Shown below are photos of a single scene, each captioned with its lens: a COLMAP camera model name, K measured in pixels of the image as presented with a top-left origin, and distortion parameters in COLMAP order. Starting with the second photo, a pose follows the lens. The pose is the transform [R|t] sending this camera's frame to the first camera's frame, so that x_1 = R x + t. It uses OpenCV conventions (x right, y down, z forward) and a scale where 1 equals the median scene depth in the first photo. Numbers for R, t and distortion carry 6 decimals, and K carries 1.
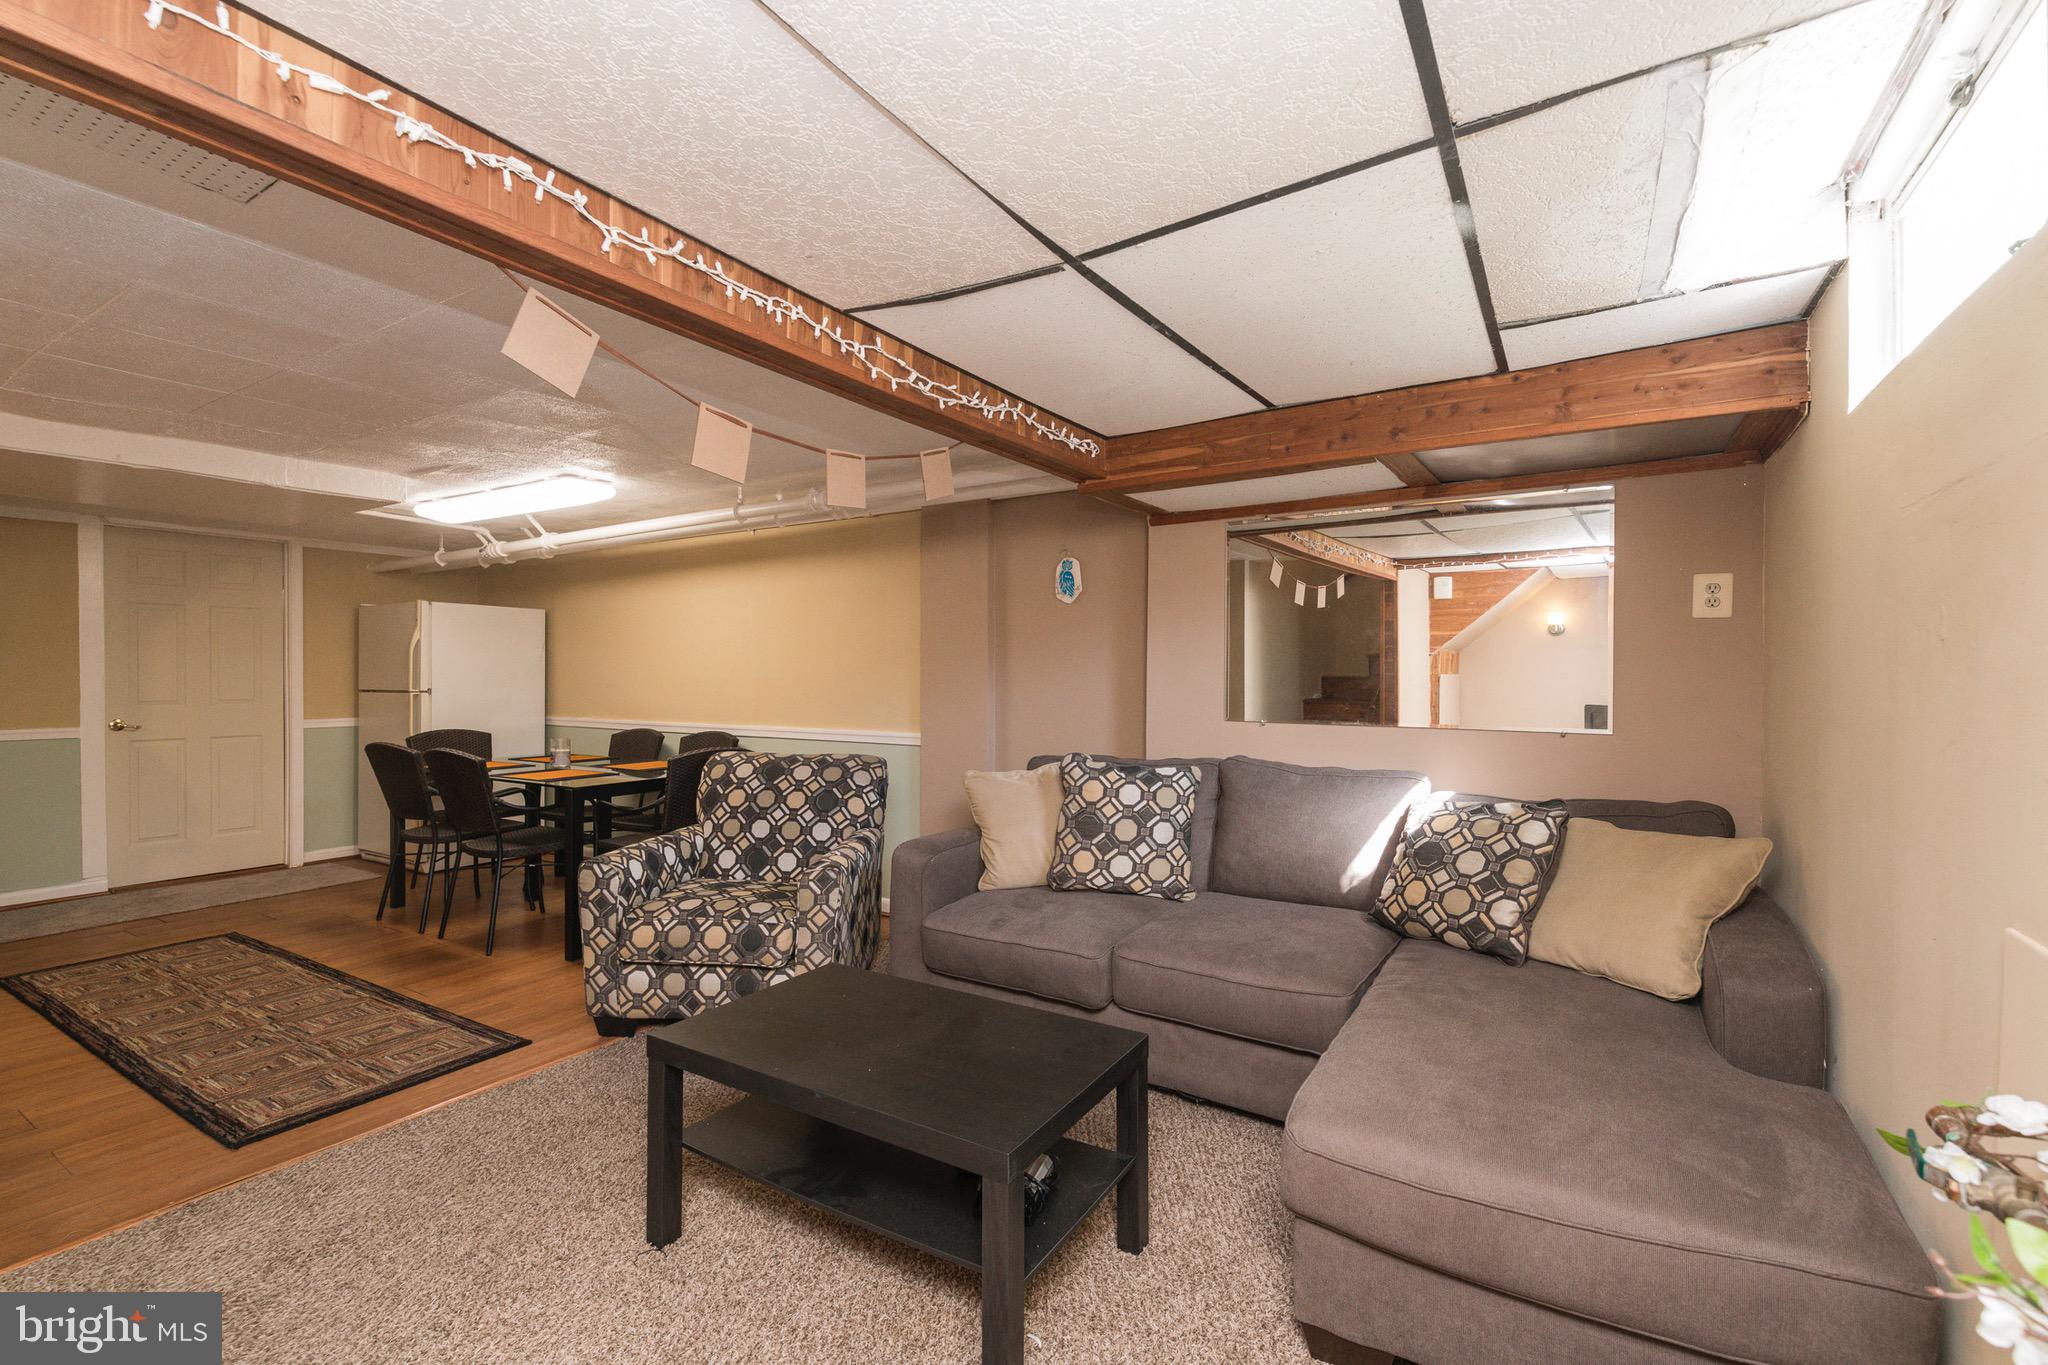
lens RADIAL K [[891.9, 0, 1018.6], [0, 891.9, 675.9], [0, 0, 1]] dist [0.004594, -0.007093]
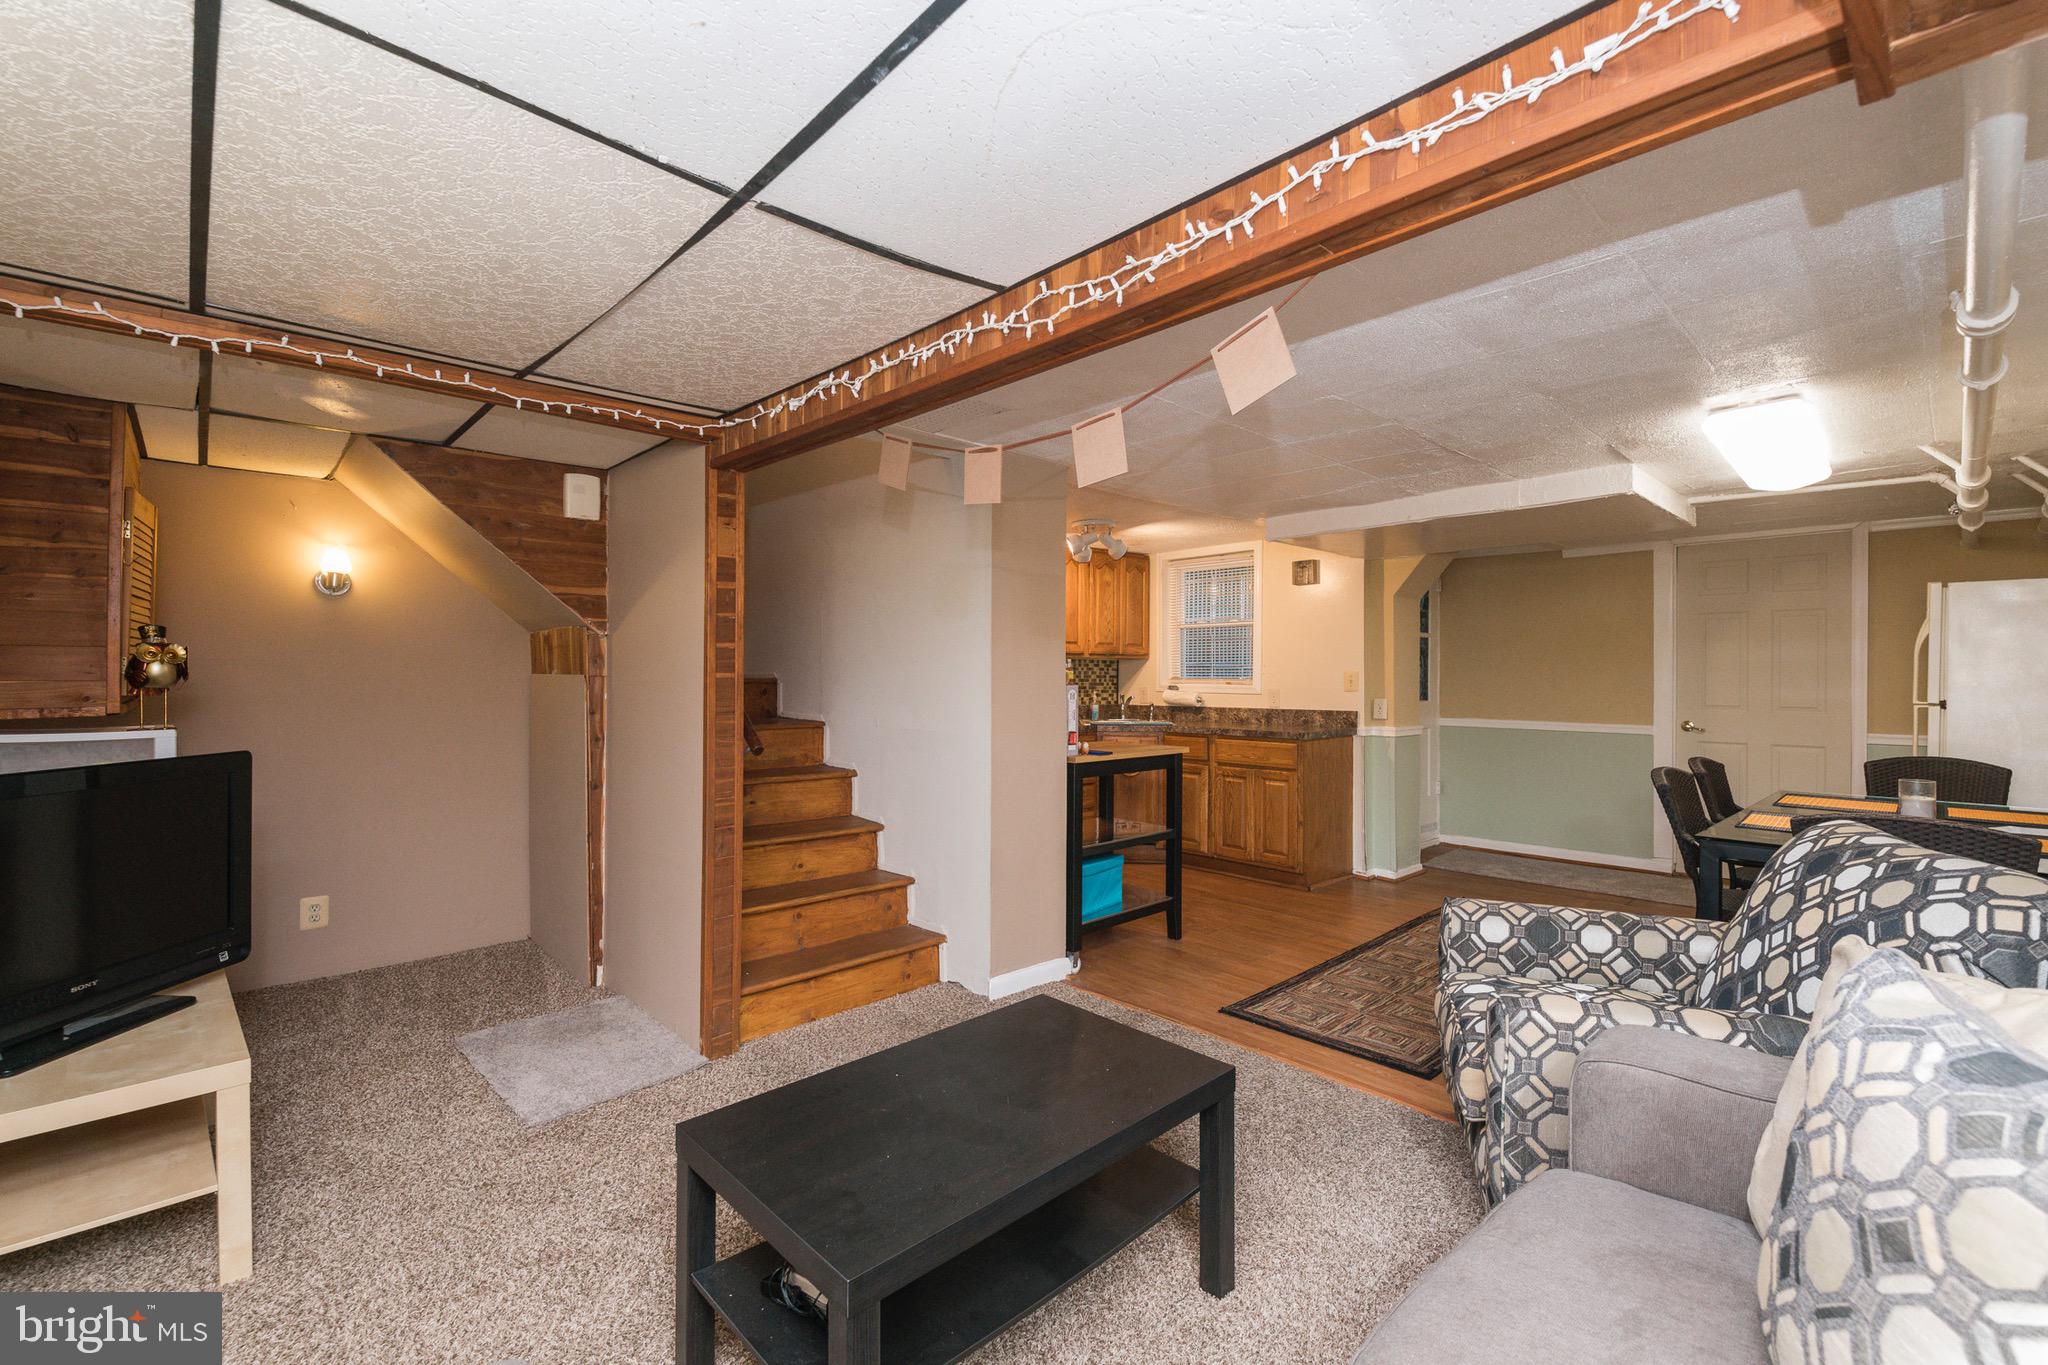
lens RADIAL K [[891.9, 0, 1042.1], [0, 891.9, 676.0], [0, 0, 1]] dist [0.004594, -0.007093]
pose [[-0.234293, 0.000452, -0.972166, 0.414834], [-0.005437, 0.999984, 0.001775, -0.007376], [0.972151, 0.005701, -0.234287, 0.754268]]
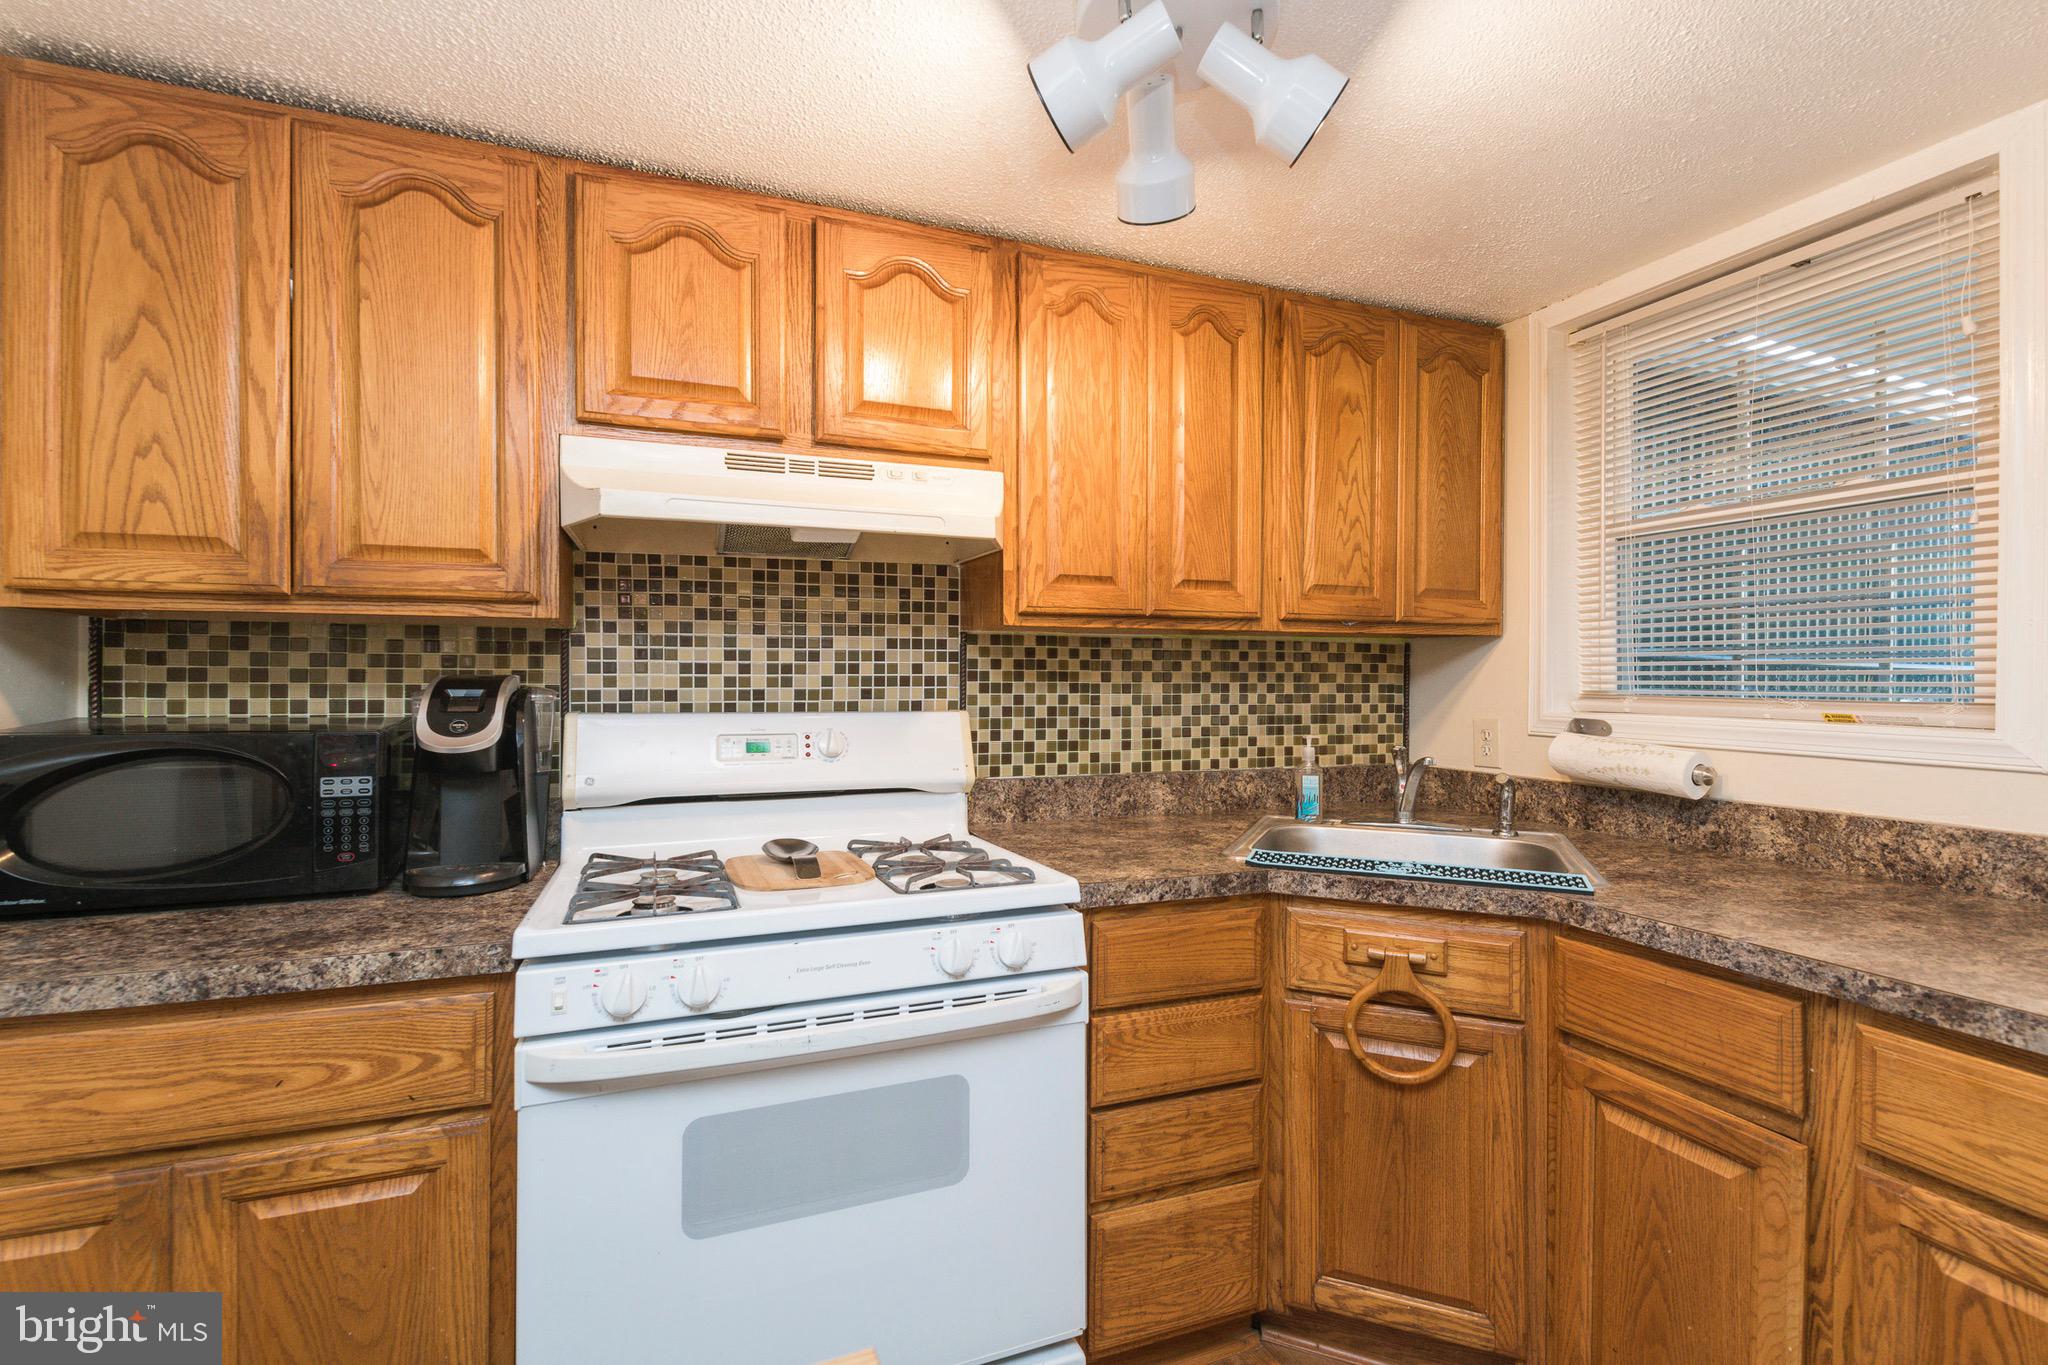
lens RADIAL K [[891.9, 0, 1013.1], [0, 891.9, 675.6], [0, 0, 1]] dist [0.004594, -0.007093]
pose [[-0.602820, -0.001086, -0.797876, -0.893434], [-0.002601, 0.999996, 0.000603, -0.013887], [0.797873, 0.002439, -0.602821, 0.622878]]
